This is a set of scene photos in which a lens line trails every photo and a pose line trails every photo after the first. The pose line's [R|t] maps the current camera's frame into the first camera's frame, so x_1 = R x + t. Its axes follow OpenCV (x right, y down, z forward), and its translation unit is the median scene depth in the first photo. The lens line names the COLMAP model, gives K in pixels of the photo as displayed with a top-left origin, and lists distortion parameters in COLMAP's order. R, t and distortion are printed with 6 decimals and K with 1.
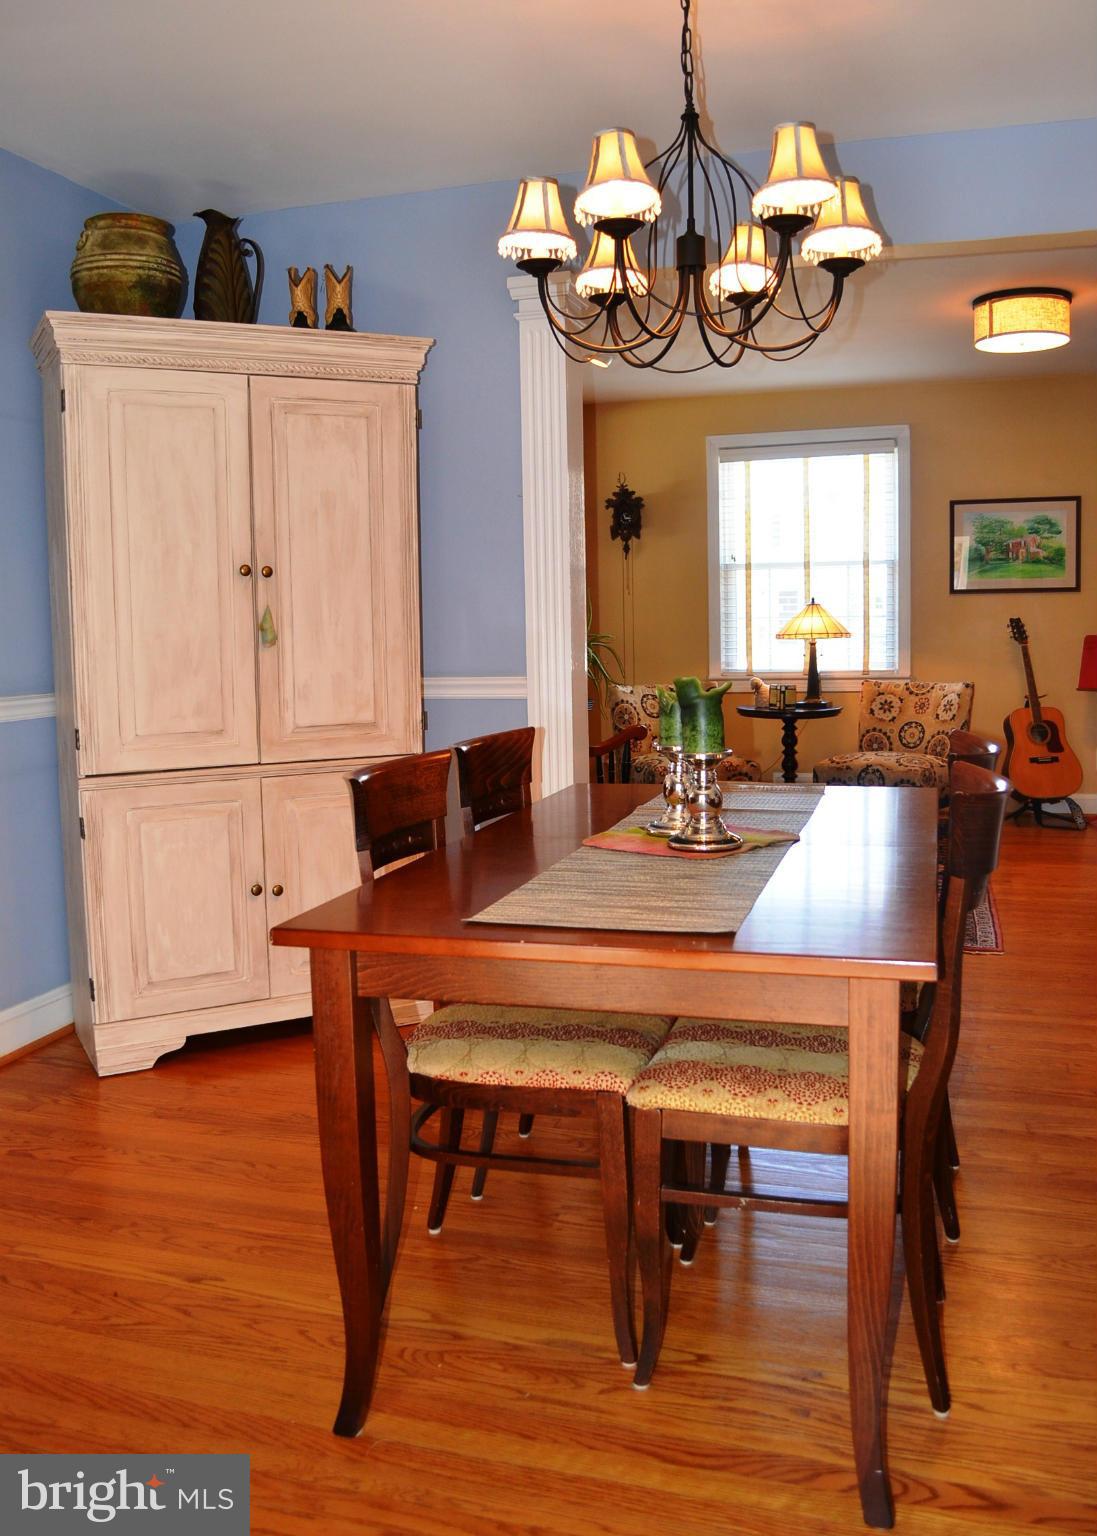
lens RADIAL K [[1312.2, 0, 549.7], [0, 1312.2, 758.4], [0, 0, 1]] dist [-0.084839, 0.001000]
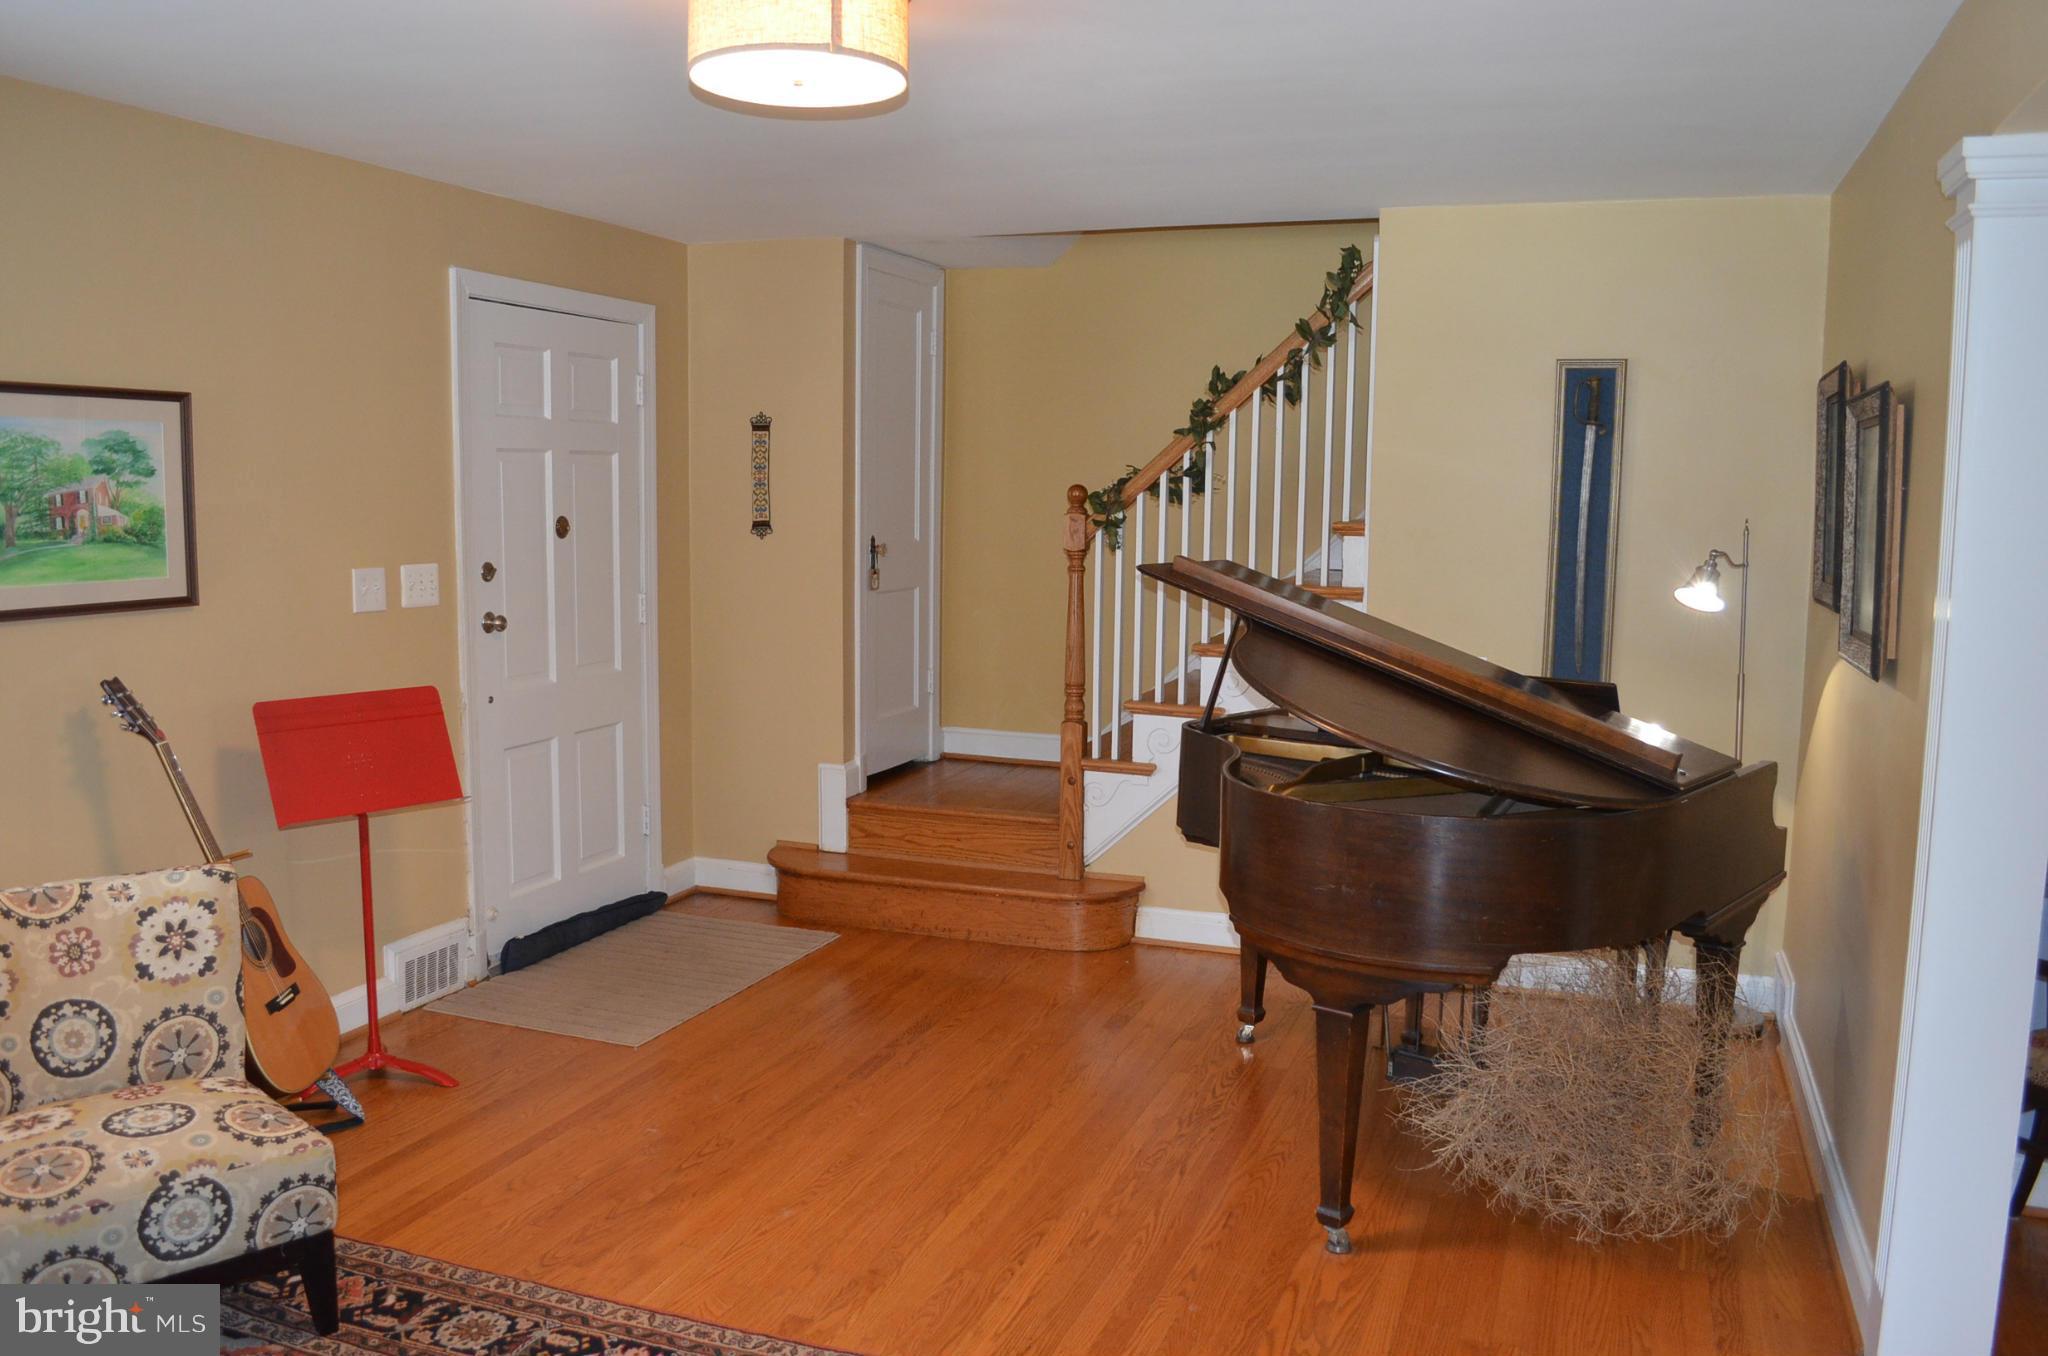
lens RADIAL K [[1602.5, 0, 1026.8], [0, 1602.5, 672.8], [0, 0, 1]] dist [-0.064818, -0.001399]
pose [[0.046125, -0.093704, 0.994531, -0.123738], [0.093256, 0.991647, 0.089108, -0.127632], [-0.994573, 0.088636, 0.054478, 0.683681]]
